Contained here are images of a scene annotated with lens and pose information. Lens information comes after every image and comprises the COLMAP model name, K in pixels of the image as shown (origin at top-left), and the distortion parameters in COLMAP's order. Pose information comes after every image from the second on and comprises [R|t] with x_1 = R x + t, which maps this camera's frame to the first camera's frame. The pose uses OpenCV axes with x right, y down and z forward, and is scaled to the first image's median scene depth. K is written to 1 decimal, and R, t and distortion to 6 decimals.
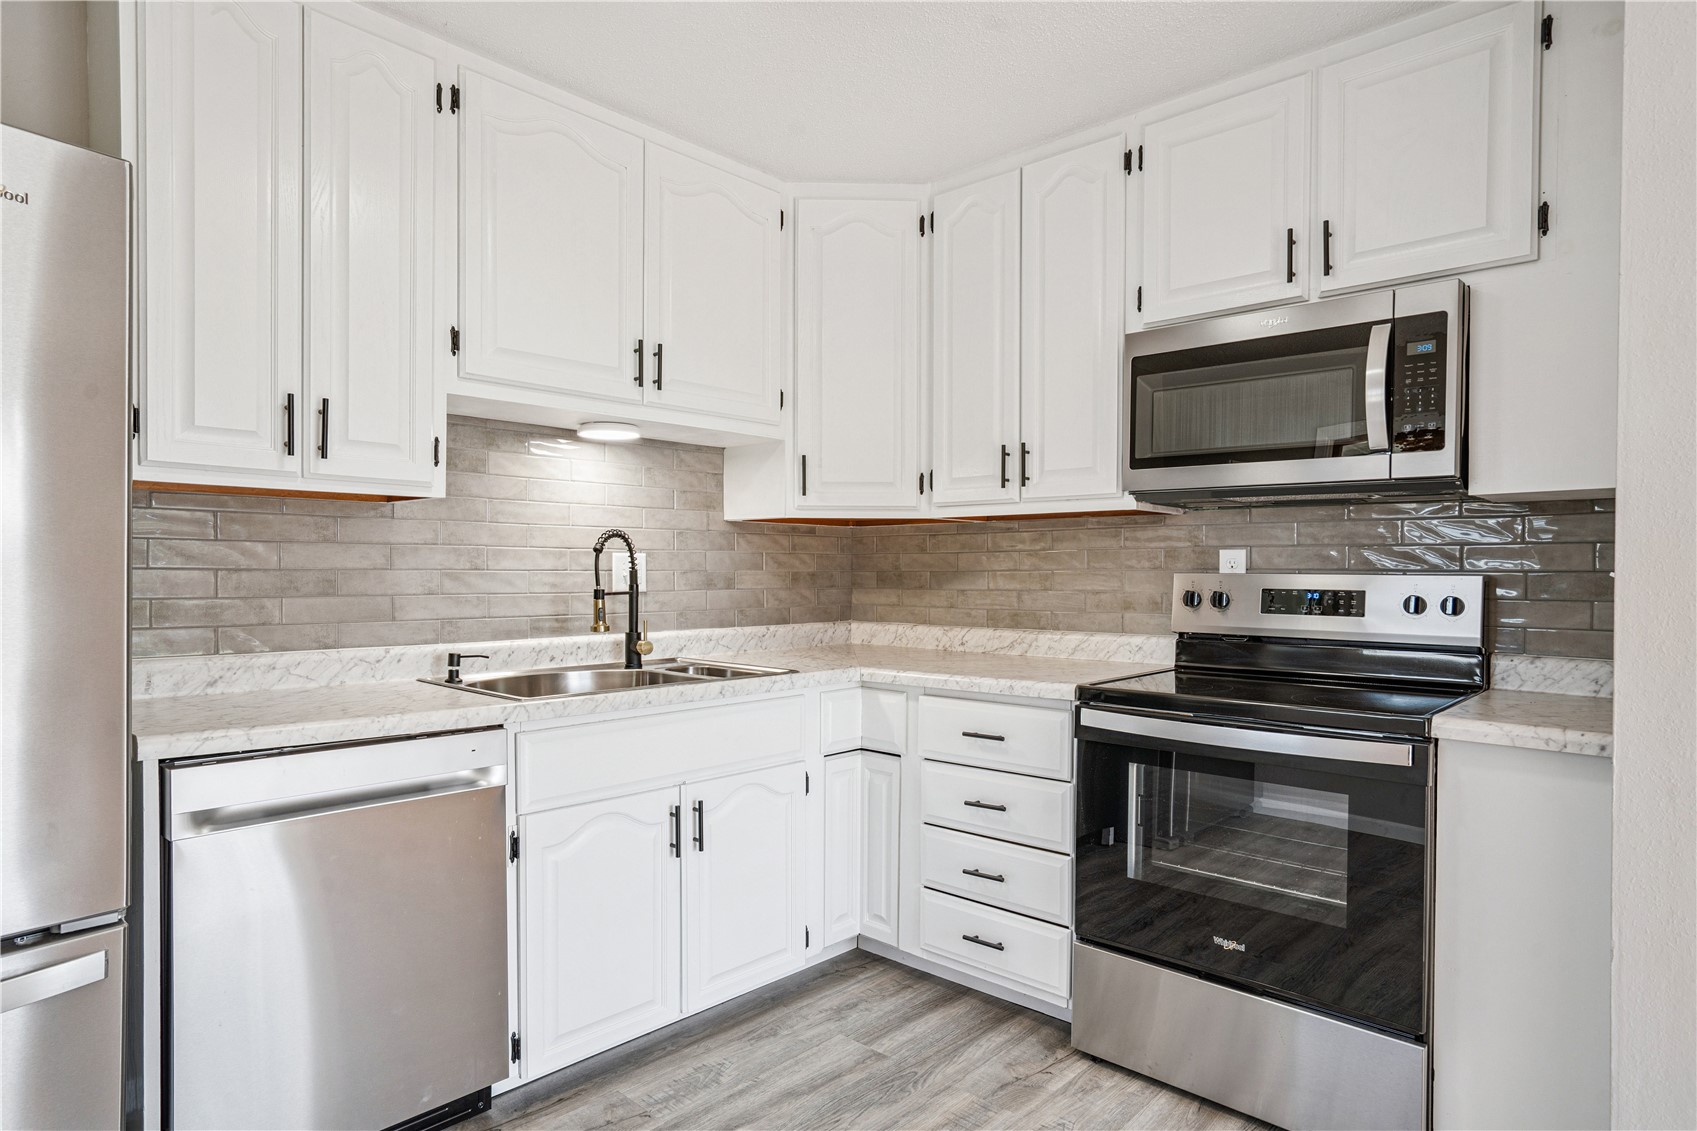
lens RADIAL K [[957.5, 0, 847.3], [0, 957.5, 579.0], [0, 0, 1]] dist [-0.021481, 0.000816]
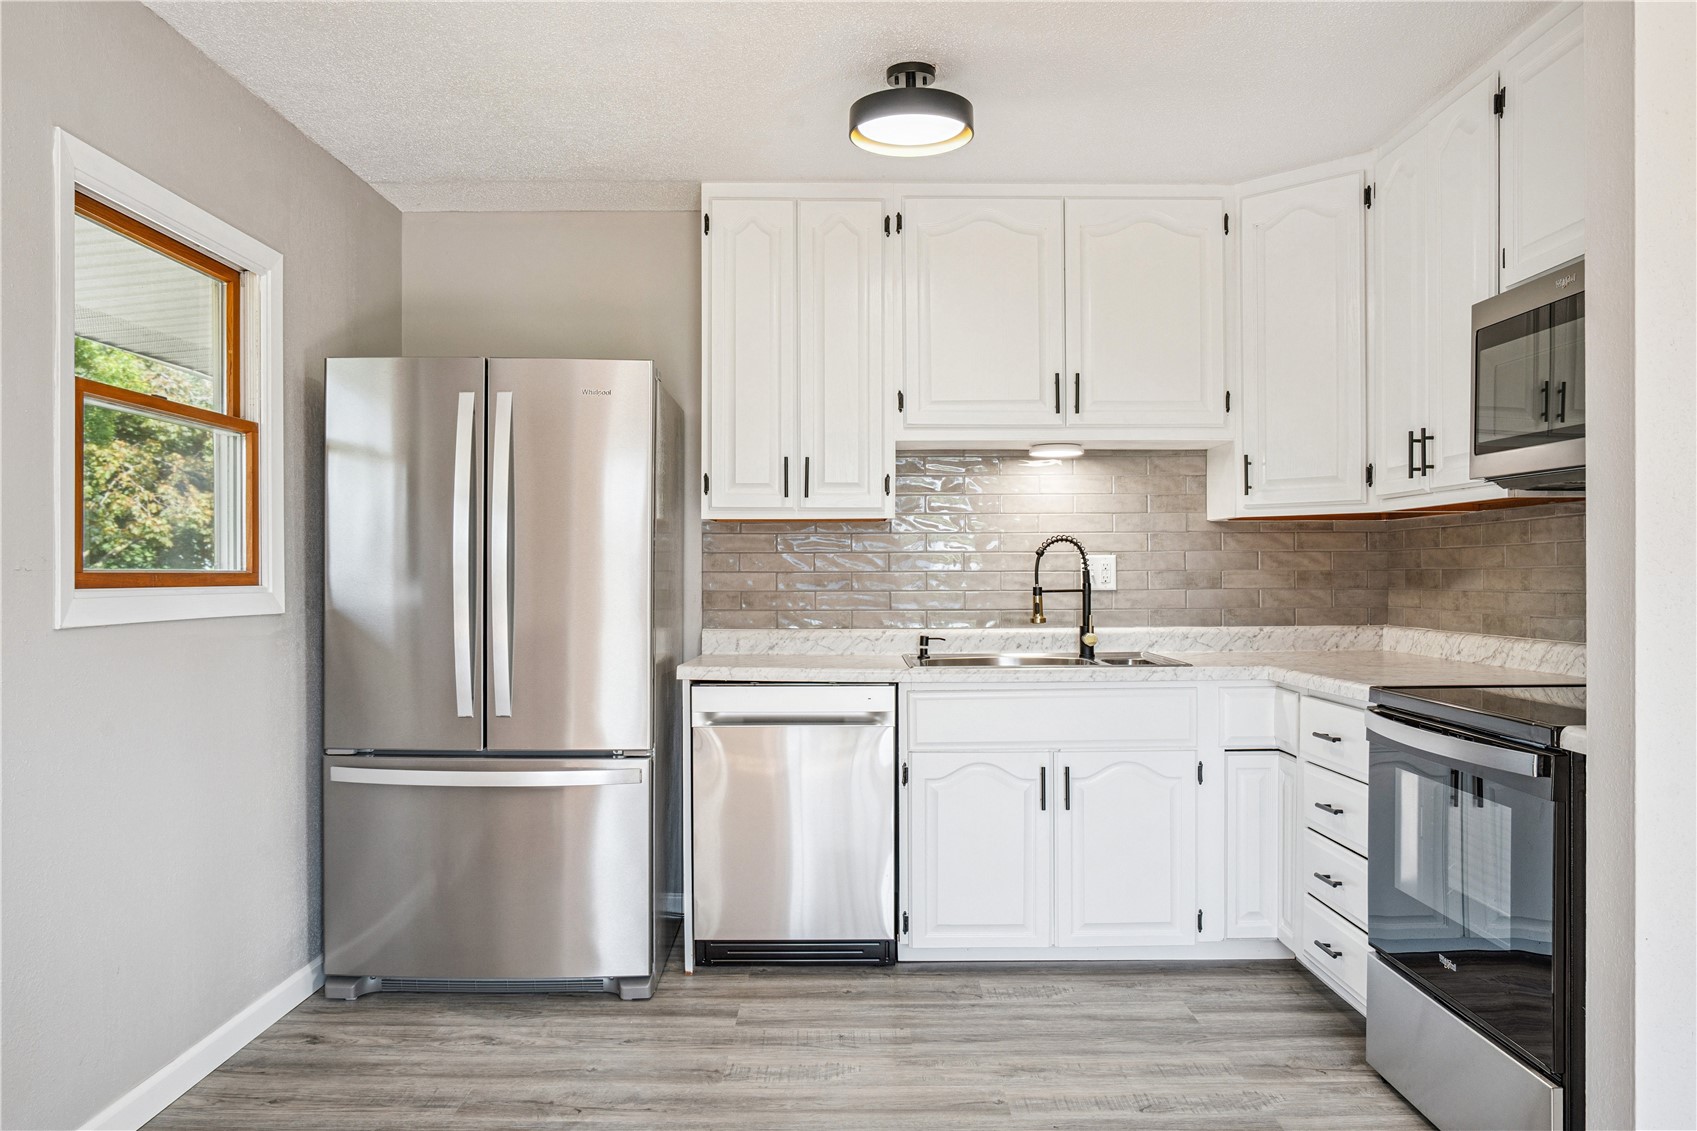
lens RADIAL K [[1243.4, 0, 848.5], [0, 1243.4, 565.5], [0, 0, 1]] dist [0.000646, 0.003527]
pose [[0.686005, -0.010445, -0.727522, 0.660236], [0.000003, 0.999897, -0.014352, 0.005928], [0.727597, 0.009843, 0.685934, -0.209034]]
